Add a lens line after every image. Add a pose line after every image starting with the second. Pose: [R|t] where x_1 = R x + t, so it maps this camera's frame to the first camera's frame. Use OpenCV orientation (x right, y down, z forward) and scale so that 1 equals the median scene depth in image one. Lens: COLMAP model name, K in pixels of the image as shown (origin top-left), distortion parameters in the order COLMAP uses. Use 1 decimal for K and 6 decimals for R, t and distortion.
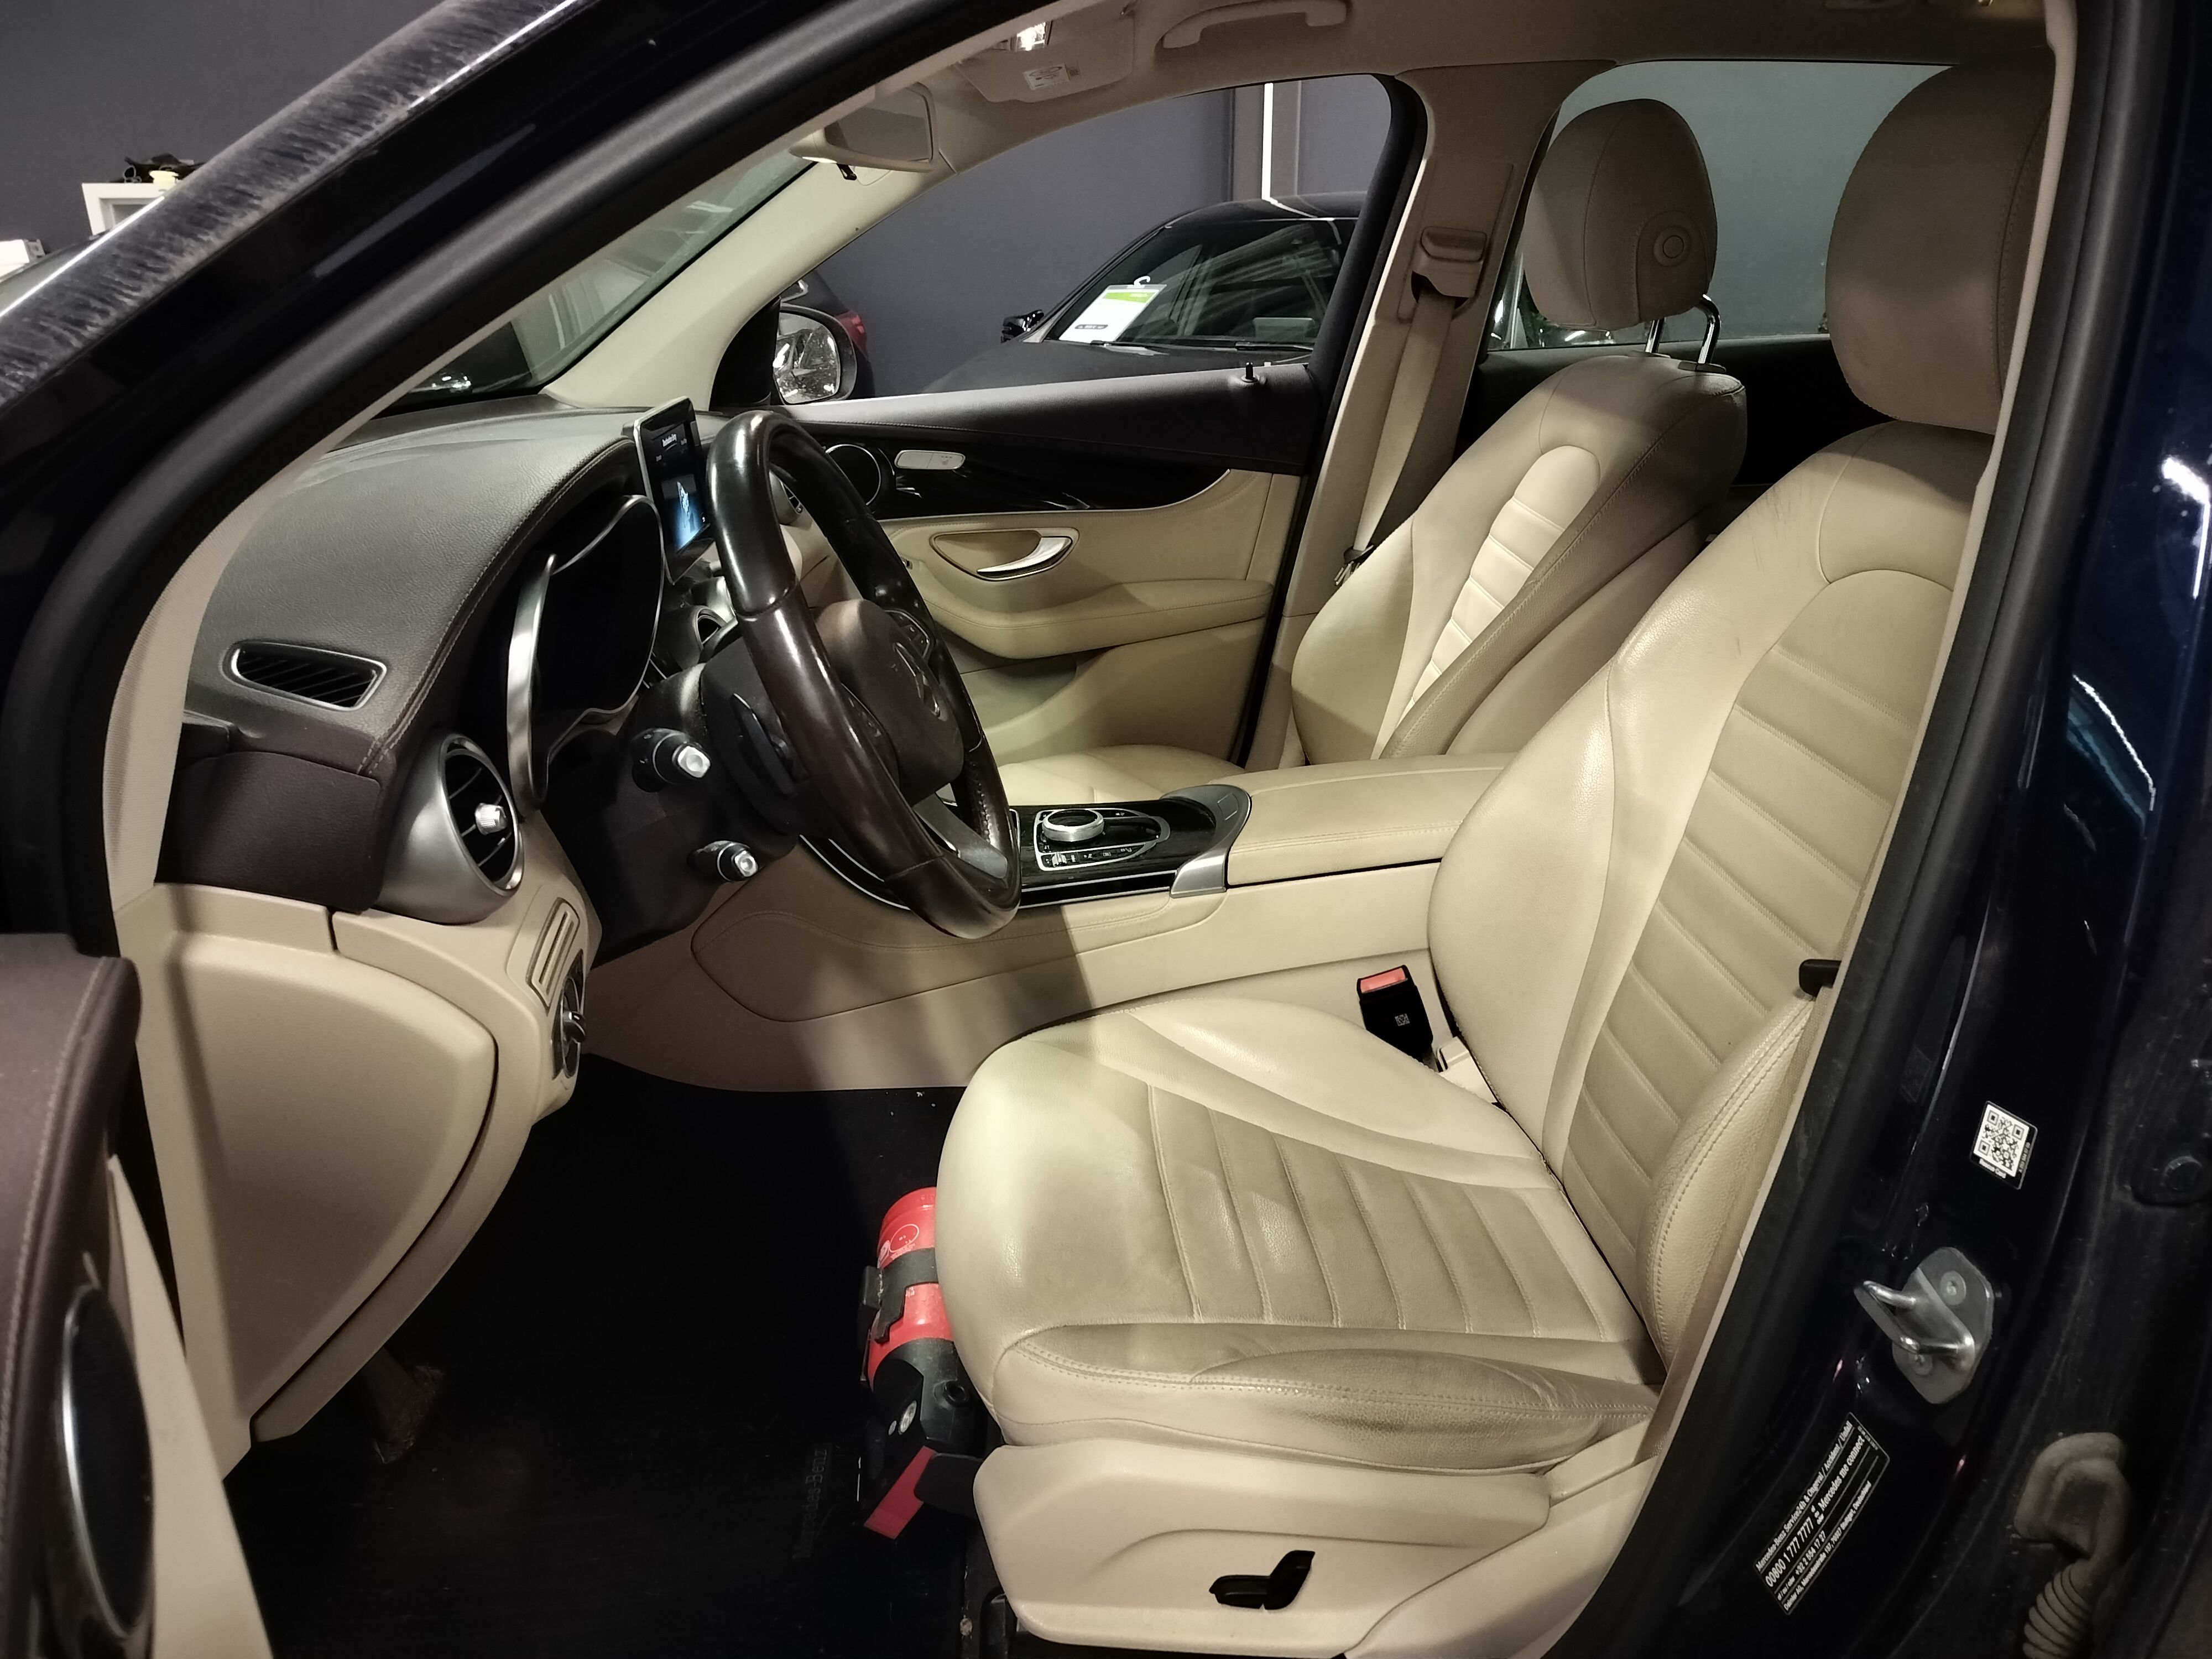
lens RADIAL K [[1425.4, 0, 1106.0], [0, 1425.4, 829.5], [0, 0, 1]] dist [0.001018, 0.001087]
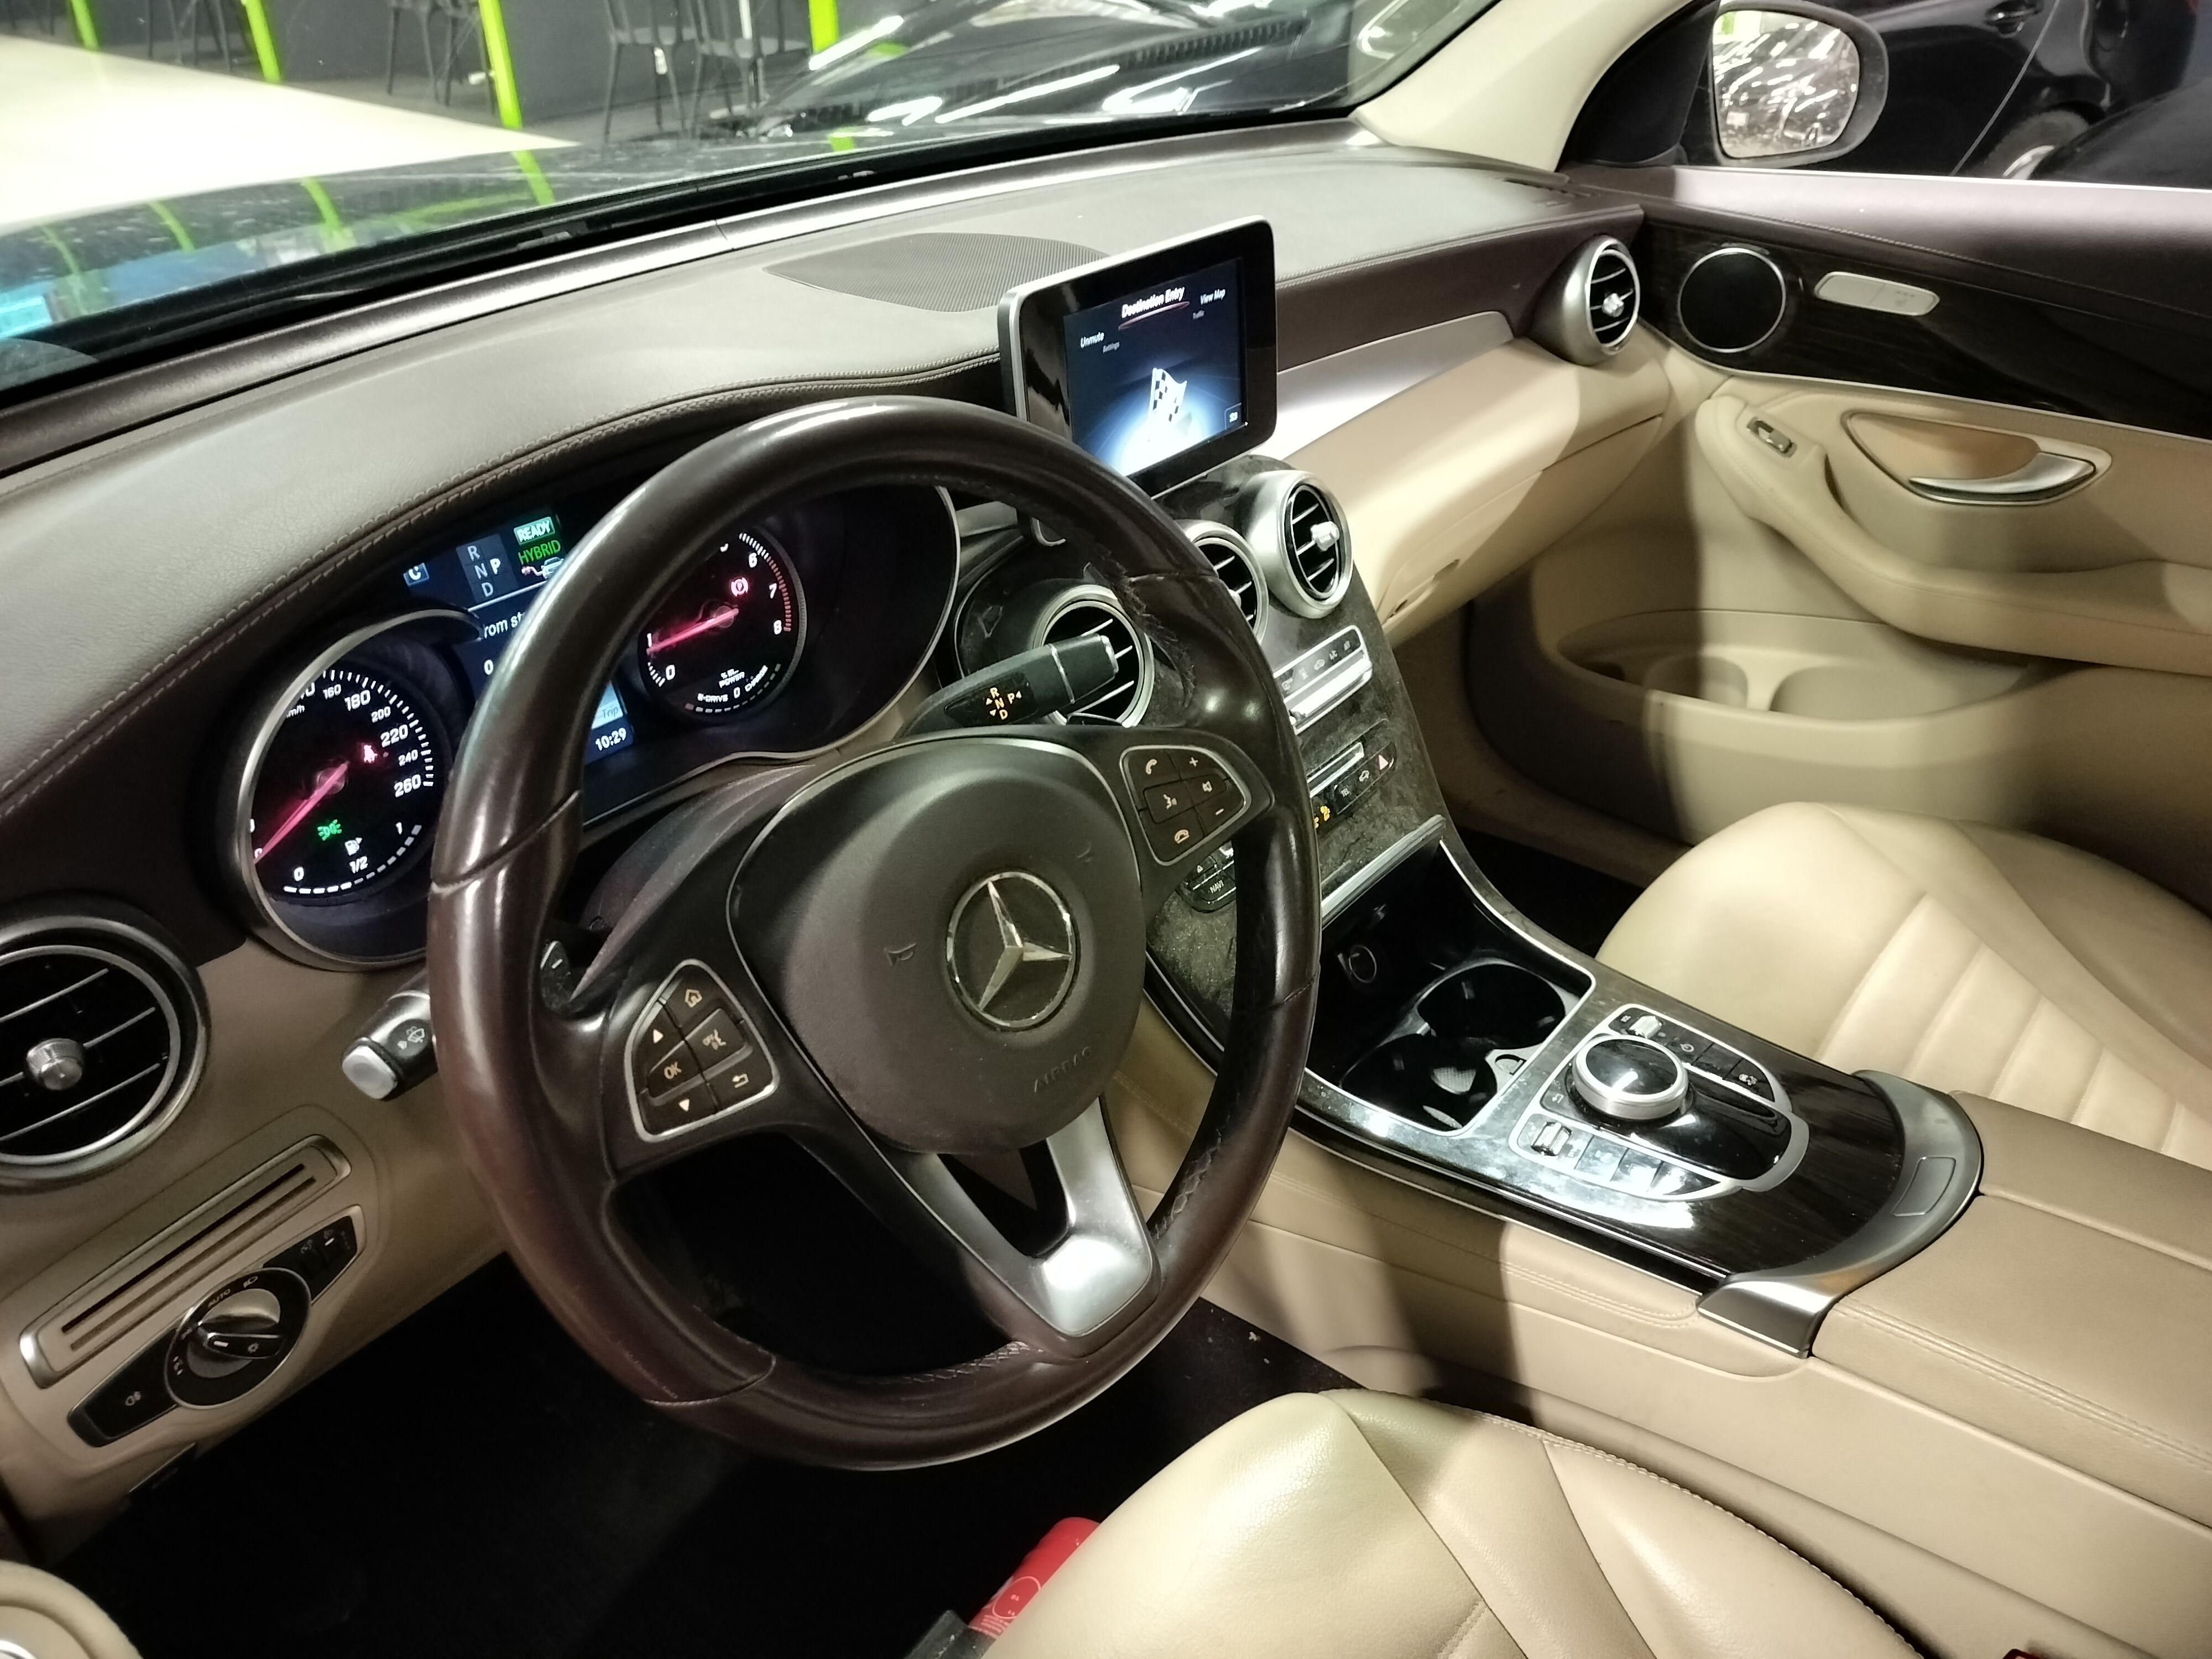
lens RADIAL K [[1425.4, 0, 1106.0], [0, 1425.4, 829.5], [0, 0, 1]] dist [0.001018, 0.001087]
pose [[0.719335, 0.399412, -0.568355, 0.085151], [-0.255207, 0.912907, 0.318545, -0.170450], [0.646085, -0.084092, 0.758619, 0.318485]]
